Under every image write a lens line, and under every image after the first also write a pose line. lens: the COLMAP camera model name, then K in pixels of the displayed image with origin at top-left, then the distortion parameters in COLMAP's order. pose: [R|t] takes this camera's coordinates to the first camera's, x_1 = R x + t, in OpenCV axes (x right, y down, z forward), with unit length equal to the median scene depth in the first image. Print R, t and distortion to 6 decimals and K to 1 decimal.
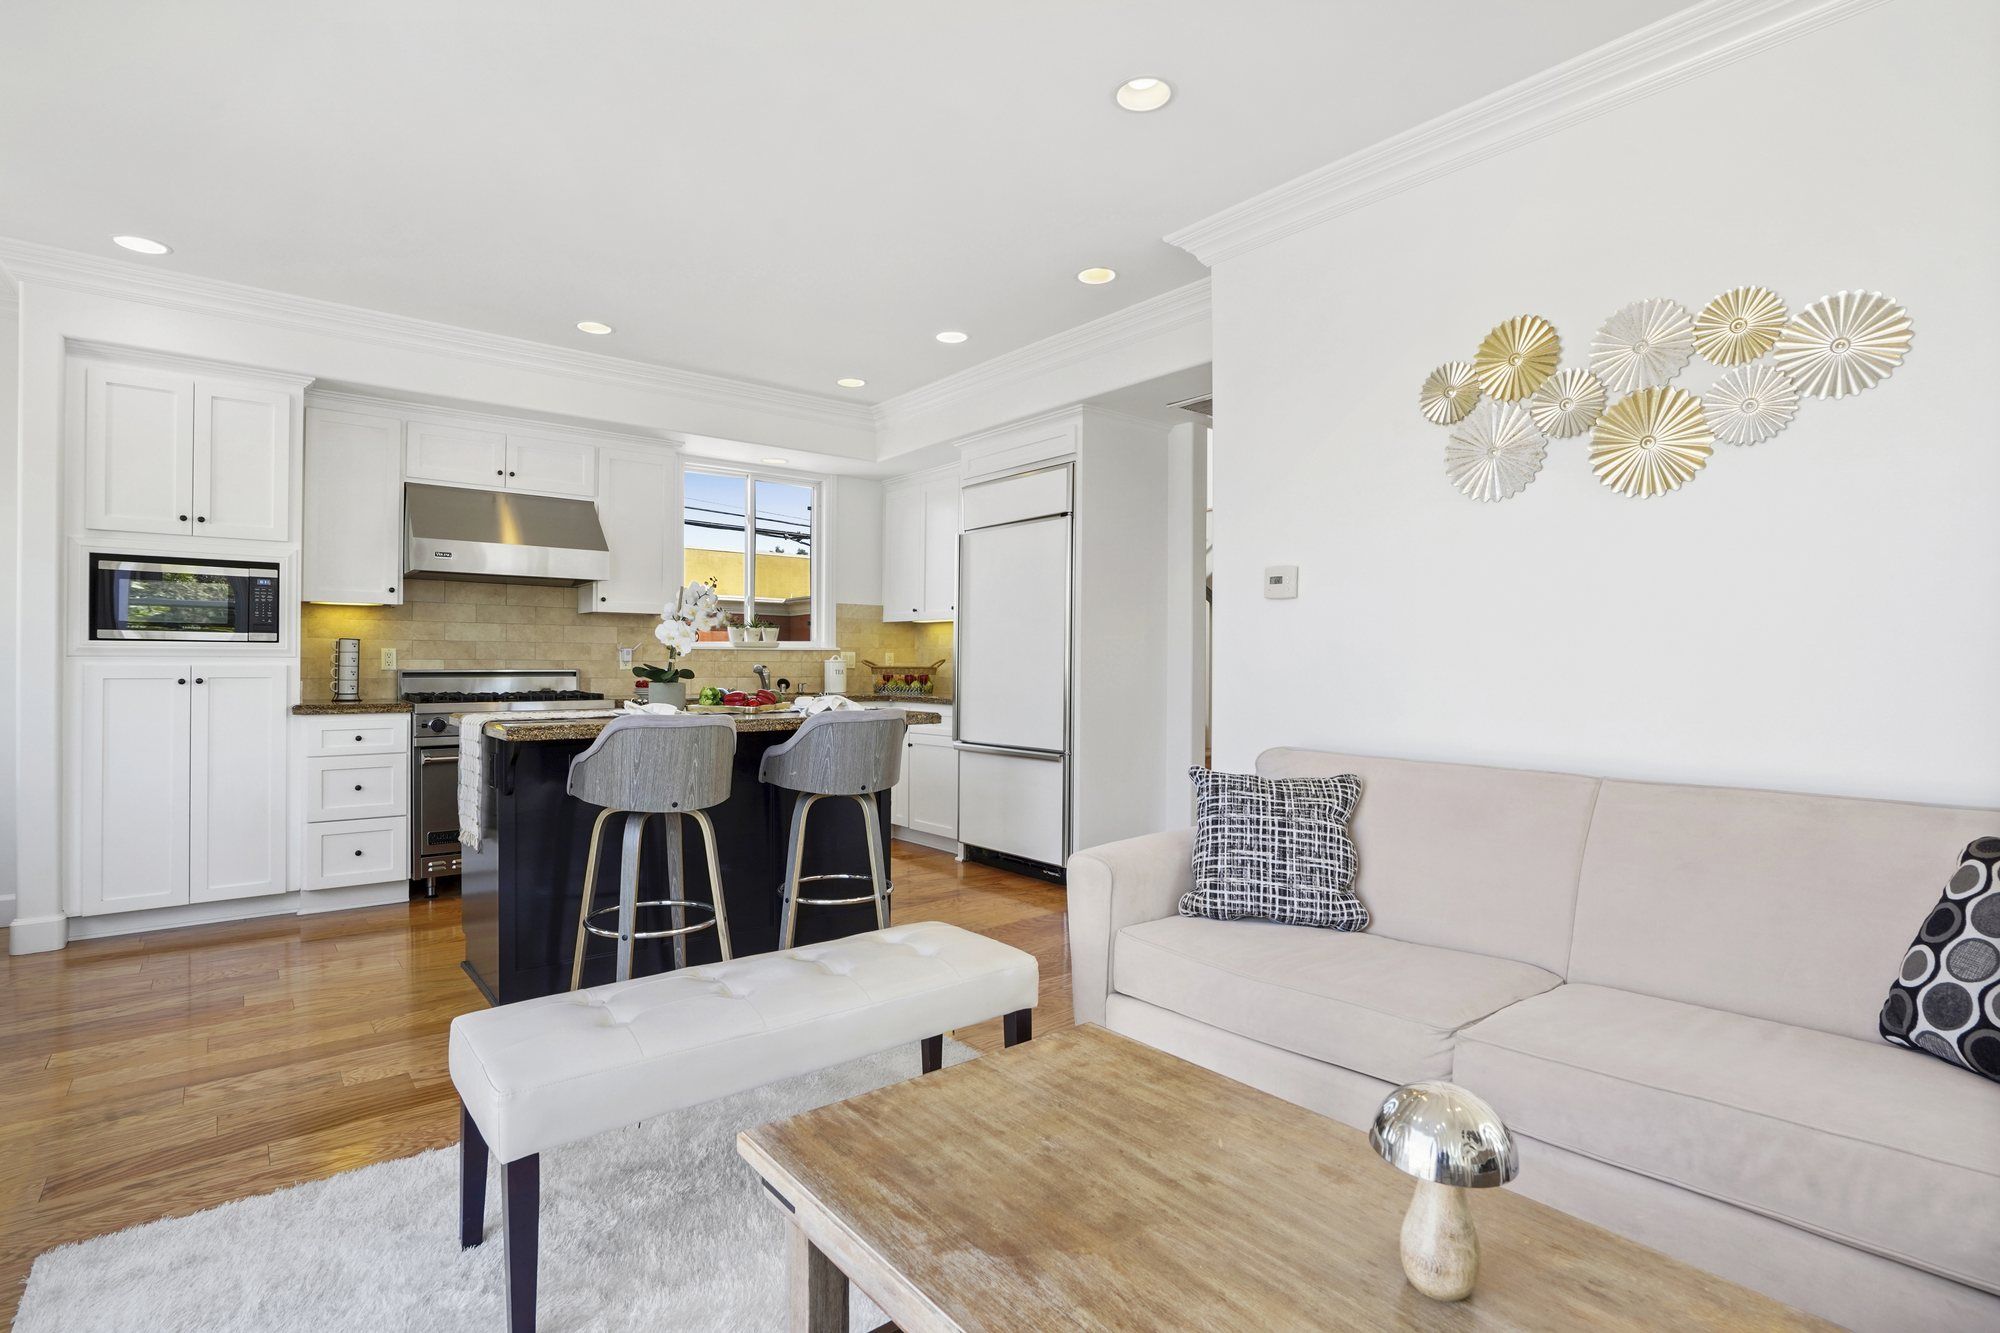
lens RADIAL K [[937.4, 0, 979.4], [0, 937.4, 663.2], [0, 0, 1]] dist [-0.030730, 0.013116]
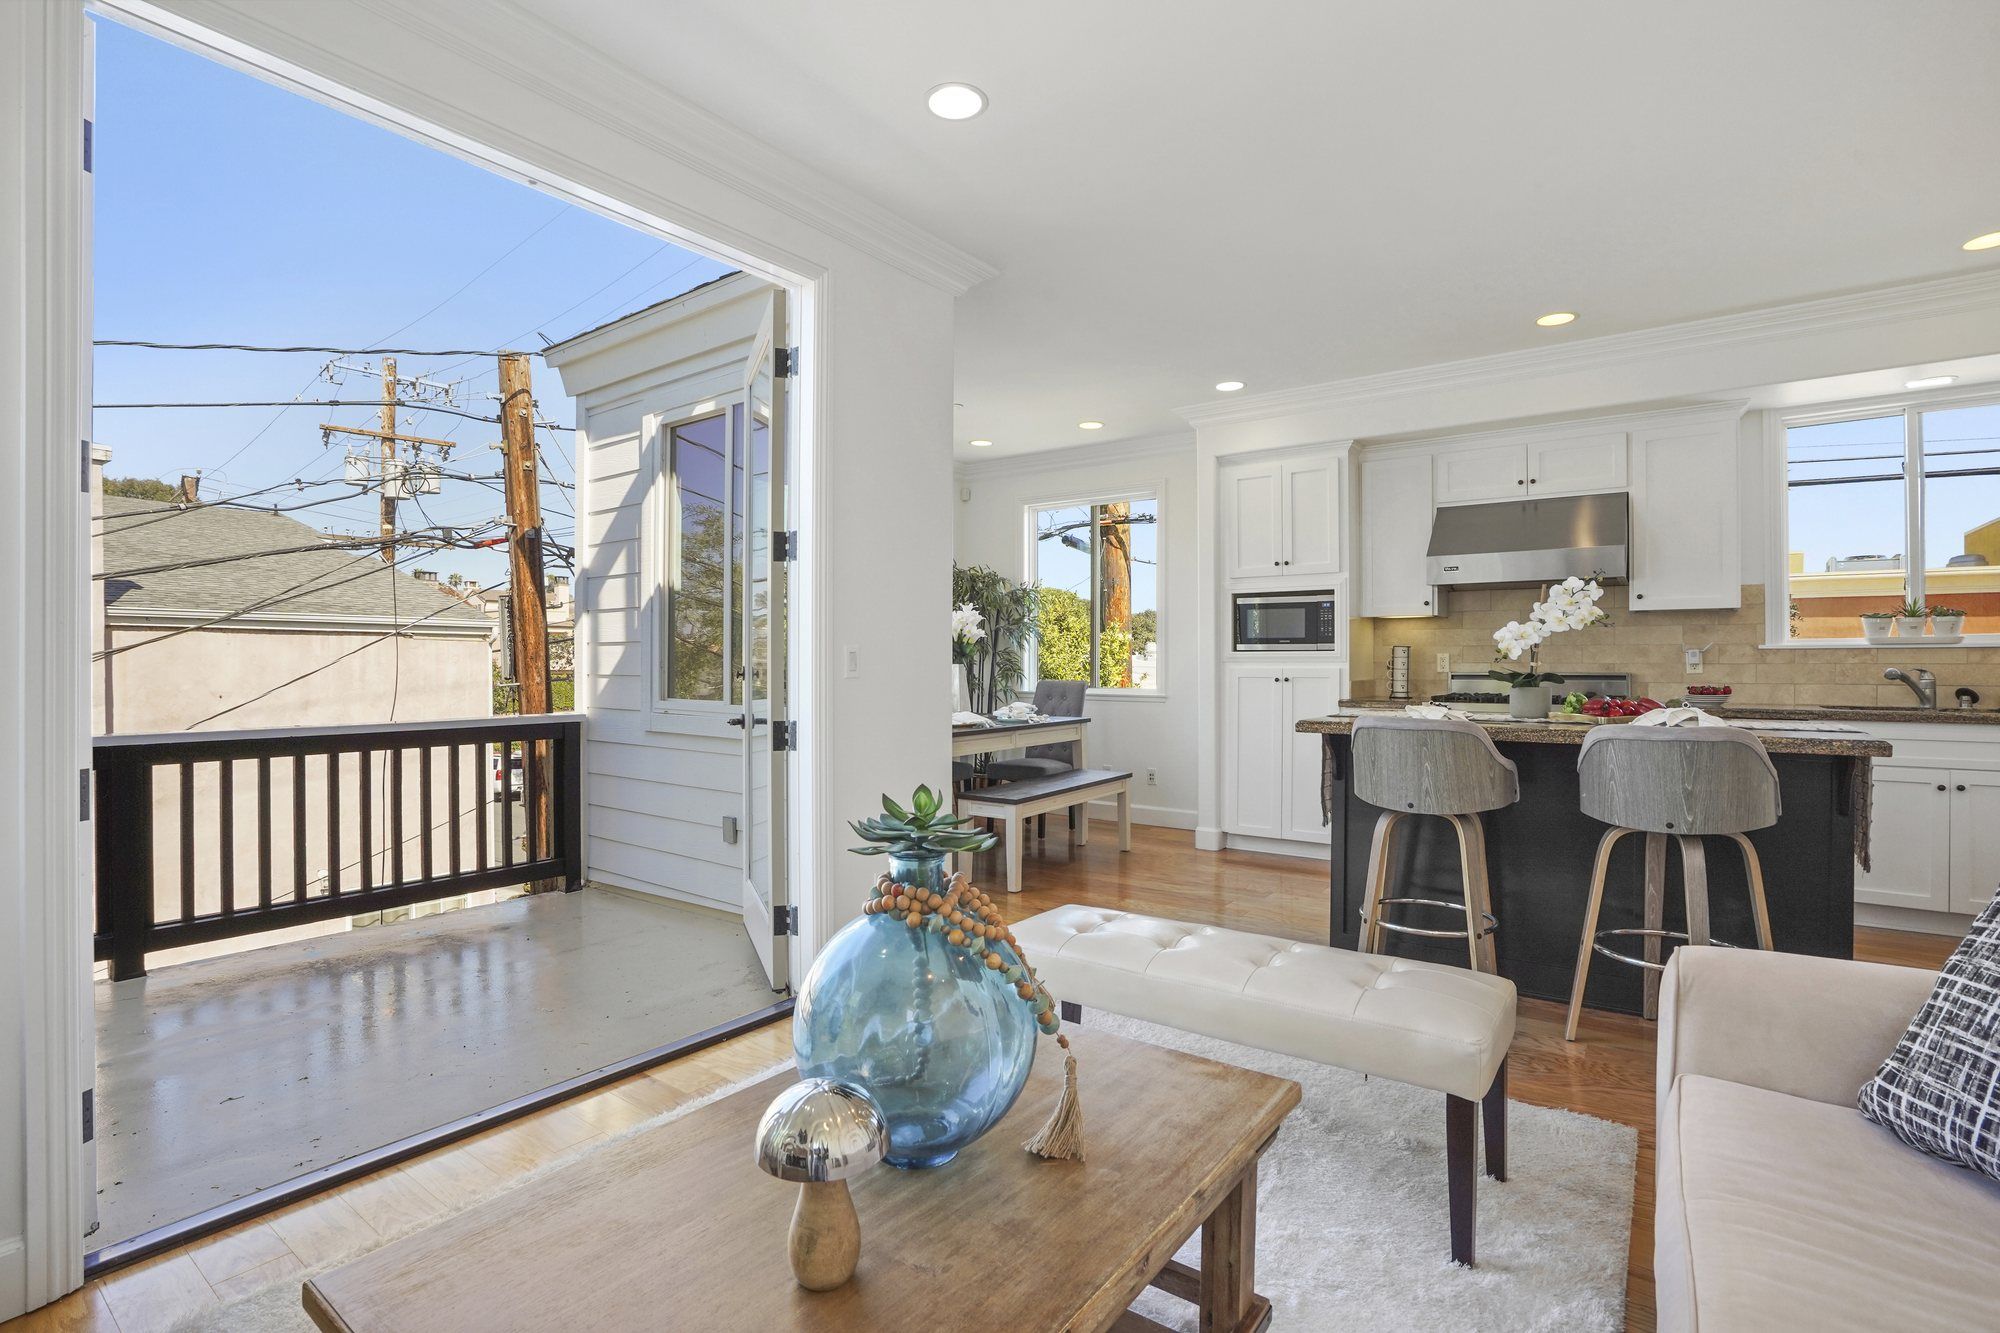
lens RADIAL K [[937.4, 0, 1044.0], [0, 937.4, 659.0], [0, 0, 1]] dist [-0.030730, 0.013116]
pose [[0.294675, -0.008279, -0.955562, 0.381610], [0.000771, 0.999964, -0.008426, -0.000006], [0.955597, 0.001746, 0.294671, 0.229258]]
